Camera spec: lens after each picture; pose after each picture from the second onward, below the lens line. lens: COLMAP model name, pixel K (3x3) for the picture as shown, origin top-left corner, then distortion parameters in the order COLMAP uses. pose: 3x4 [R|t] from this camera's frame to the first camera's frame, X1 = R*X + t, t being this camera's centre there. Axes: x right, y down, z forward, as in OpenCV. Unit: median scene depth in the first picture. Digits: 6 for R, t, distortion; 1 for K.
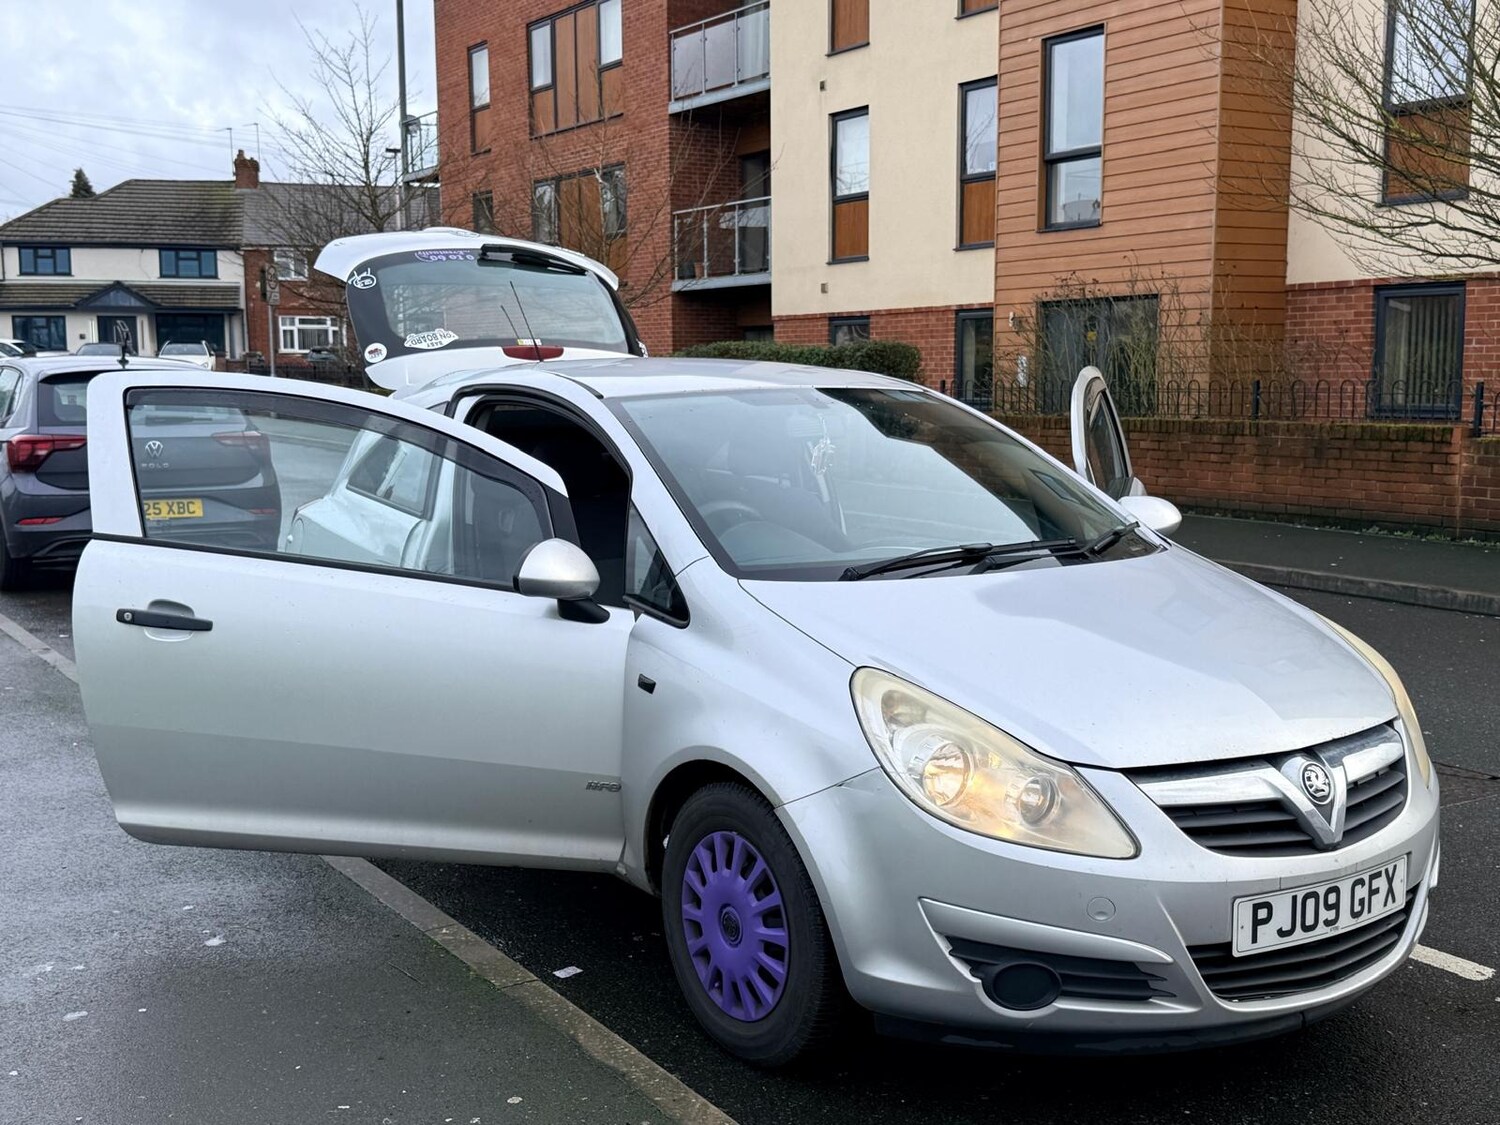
lens RADIAL K [[1693.9, 0, 742.9], [0, 1693.9, 553.5], [0, 0, 1]] dist [0.224210, -0.524408]
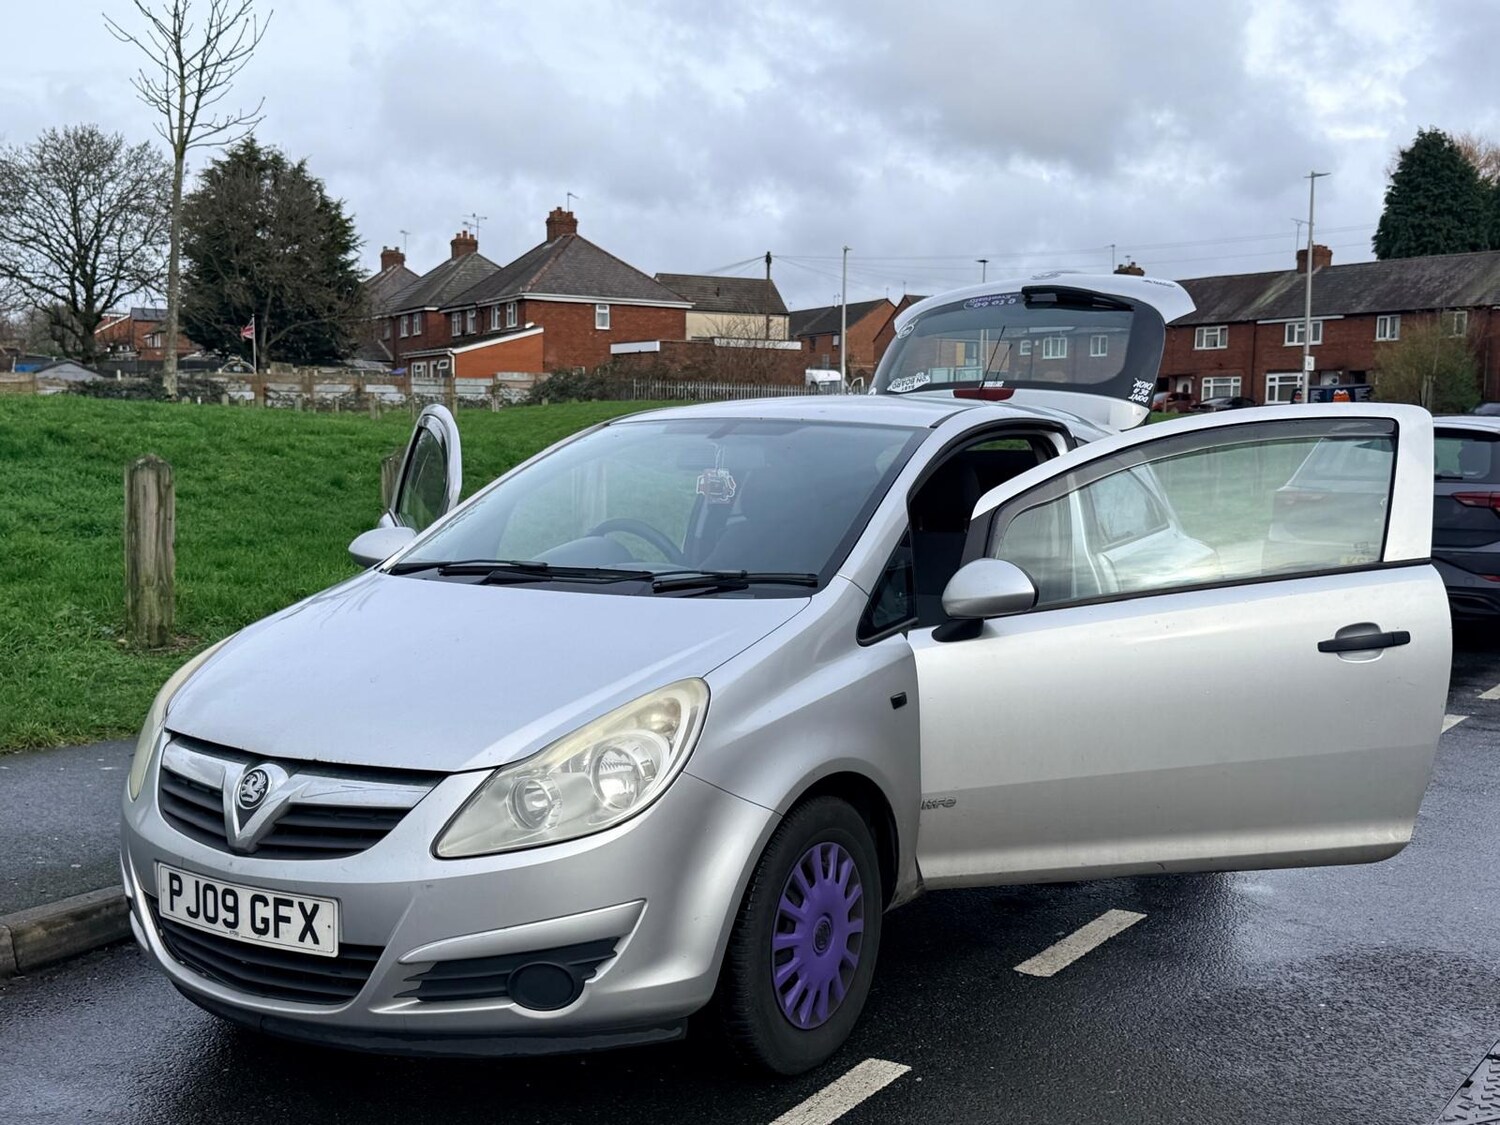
lens RADIAL K [[1692.1, 0, 736.1], [0, 1692.1, 569.0], [0, 0, 1]] dist [0.223855, -0.532498]
pose [[0.370900, 0.086404, -0.924644, 0.426207], [-0.118196, 0.991957, 0.045282, -0.023712], [0.921120, 0.092494, 0.378130, 0.270080]]
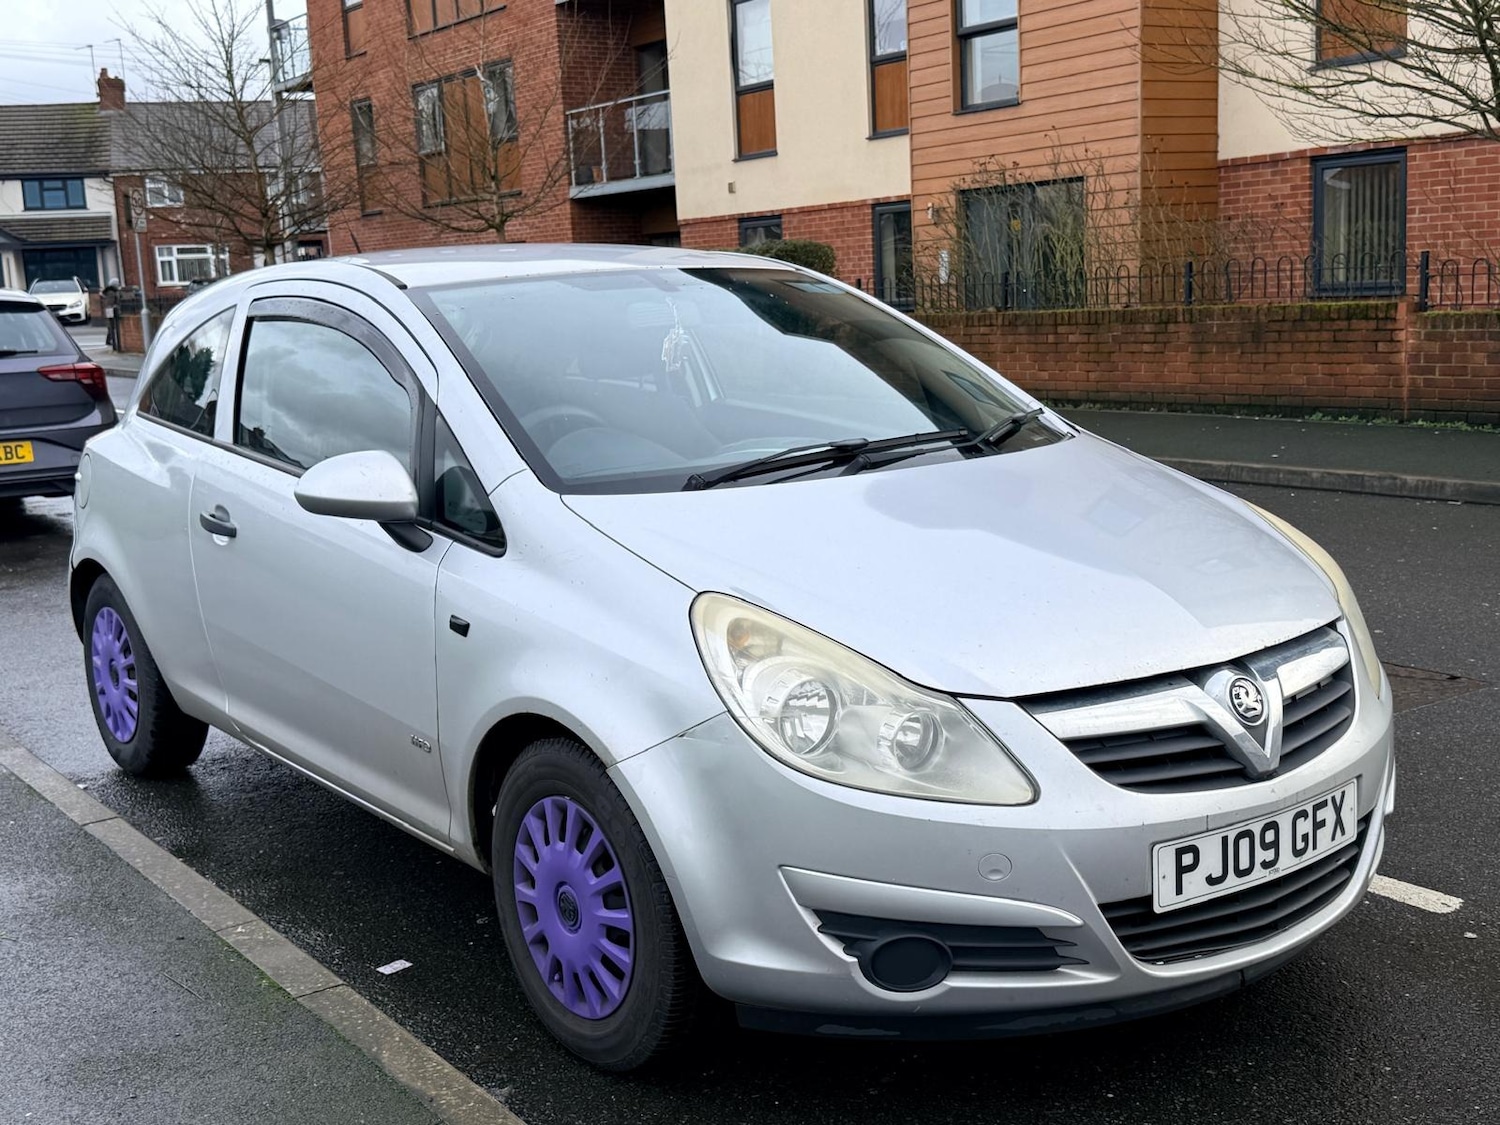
lens RADIAL K [[1763.2, 0, 745.9], [0, 1763.2, 563.1], [0, 0, 1]] dist [0.225306, -0.548813]
pose [[0.998043, -0.050133, 0.037382, 0.018511], [0.048293, 0.997650, 0.048613, 0.003697], [-0.039731, -0.046712, 0.998118, 0.044698]]
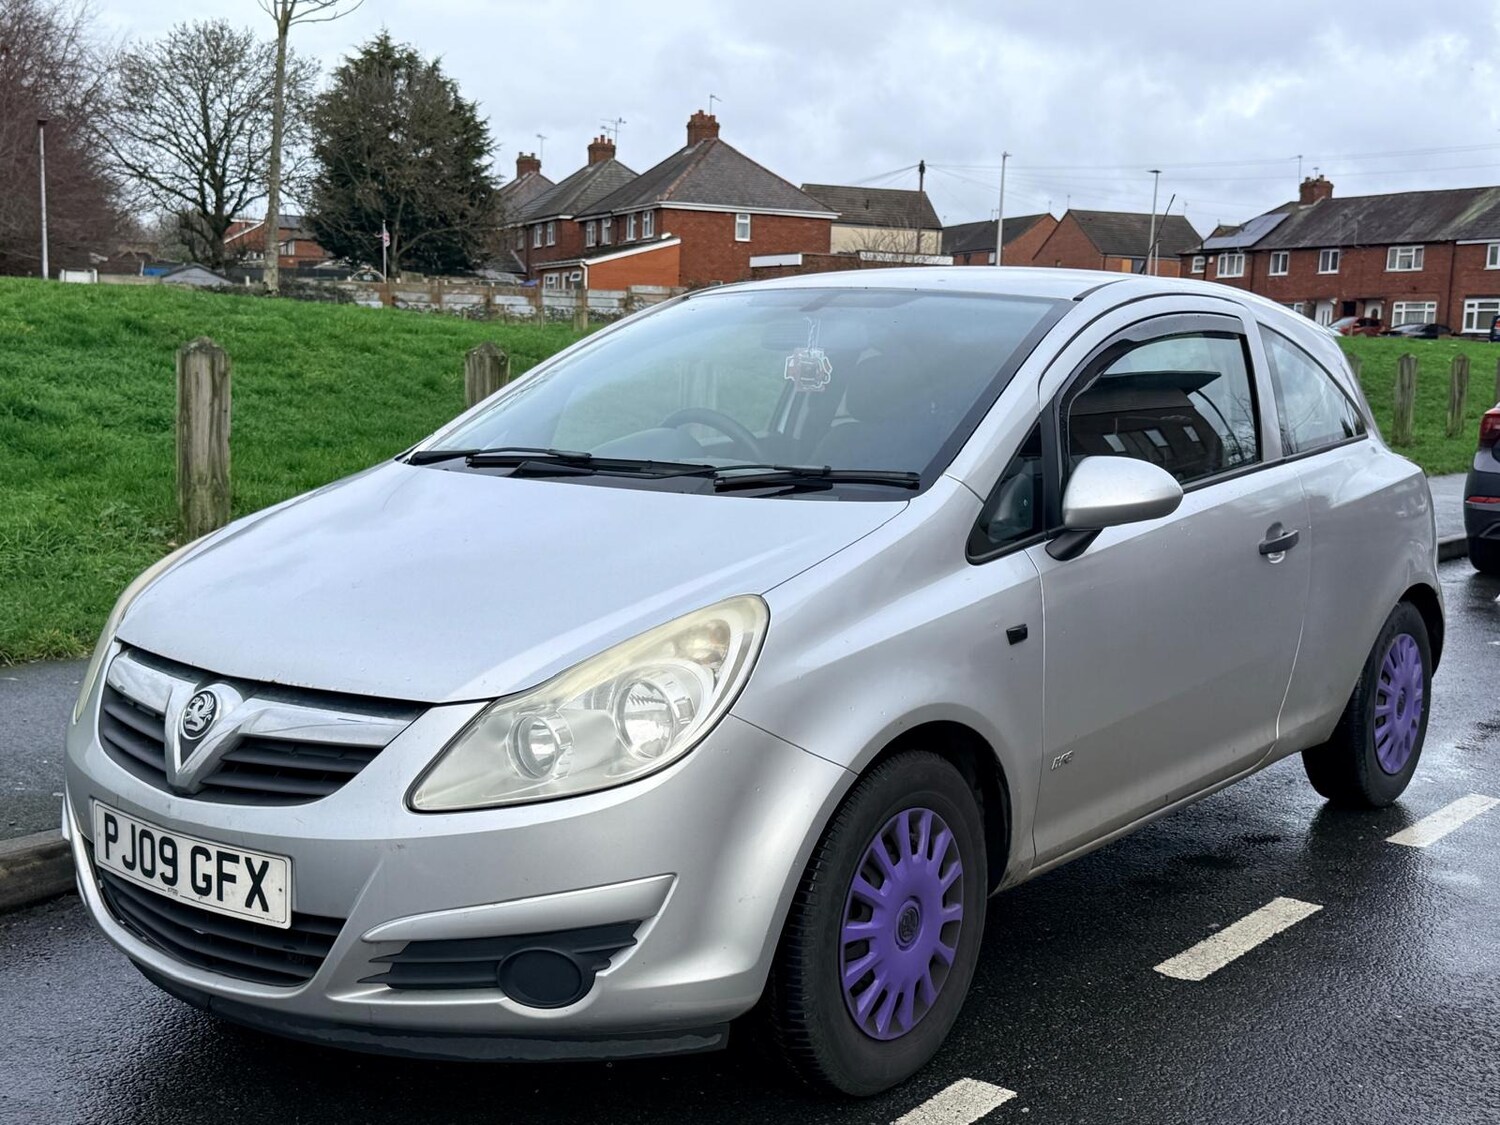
lens RADIAL K [[1763.2, 0, 745.9], [0, 1763.2, 563.1], [0, 0, 1]] dist [0.225306, -0.548813]
pose [[0.297973, 0.129867, -0.945699, 0.376033], [-0.140612, 0.985867, 0.091079, -0.016376], [0.944161, 0.105837, 0.312023, 0.302906]]
